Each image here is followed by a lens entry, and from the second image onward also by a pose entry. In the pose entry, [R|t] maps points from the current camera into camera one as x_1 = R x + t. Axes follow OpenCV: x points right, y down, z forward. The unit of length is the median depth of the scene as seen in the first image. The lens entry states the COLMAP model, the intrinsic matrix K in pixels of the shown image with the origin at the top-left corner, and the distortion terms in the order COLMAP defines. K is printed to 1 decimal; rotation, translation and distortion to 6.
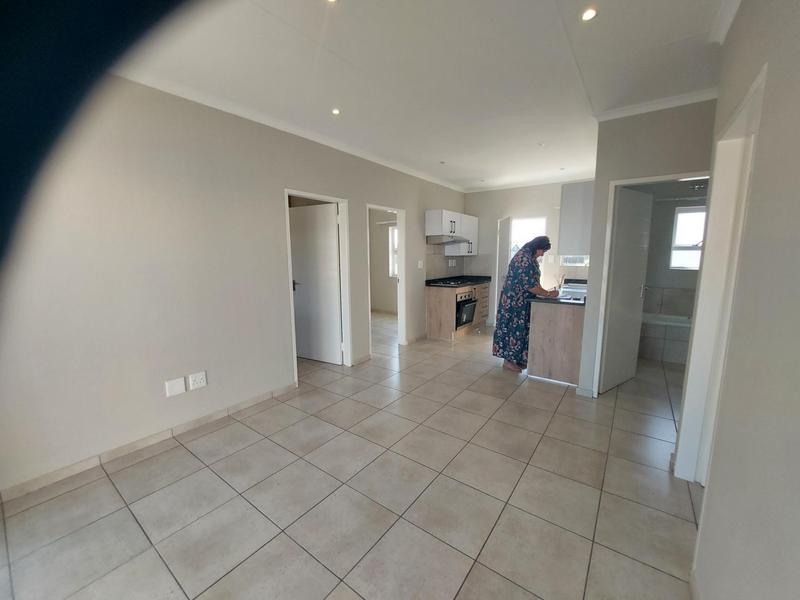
lens RADIAL K [[323.0, 0, 400.0], [0, 323.0, 300.0], [0, 0, 1]] dist [-0.011429, -0.000050]
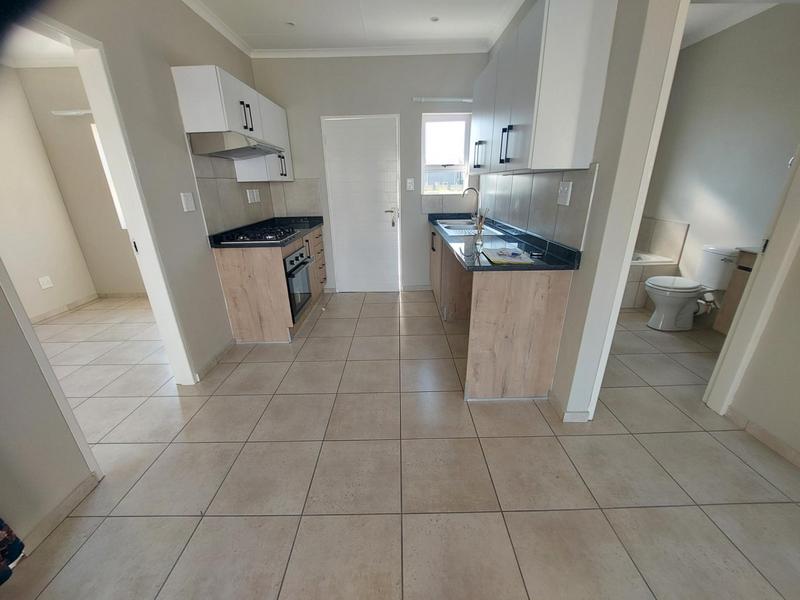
lens RADIAL K [[323.0, 0, 400.0], [0, 323.0, 300.0], [0, 0, 1]] dist [-0.011429, -0.000050]
pose [[0.798653, -0.216988, 0.561311, 0.018567], [0.098269, 0.967236, 0.234088, -0.053147], [-0.593714, -0.131795, 0.793809, 0.449237]]
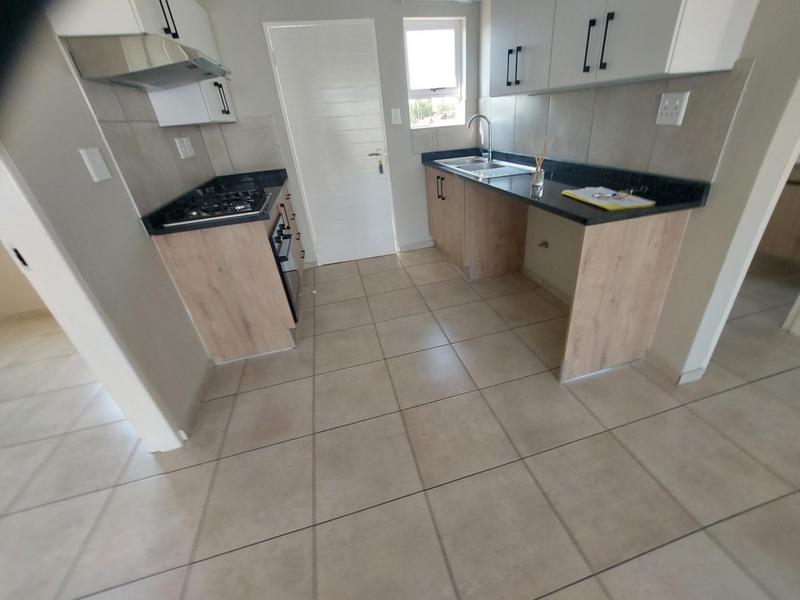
lens RADIAL K [[333.4, 0, 416.8], [0, 333.4, 290.1], [0, 0, 1]] dist [-0.019946, 0.000047]
pose [[0.607319, -0.406915, 0.682337, -0.000054], [0.178305, 0.906774, 0.382057, -0.071039], [-0.774191, -0.110366, 0.623256, 0.611232]]
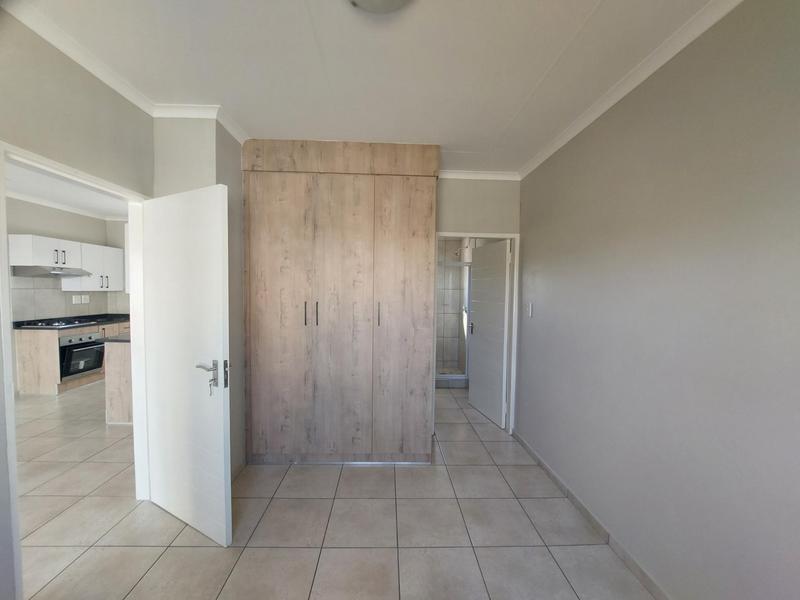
lens RADIAL K [[313.1, 0, 399.2], [0, 313.1, 302.9], [0, 0, 1]] dist [-0.008607, -0.000114]
pose [[0.784042, -0.010101, 0.620626, 0.349795], [0.067715, 0.995292, -0.069347, 0.007871], [-0.617003, 0.096397, 0.781035, -0.165143]]
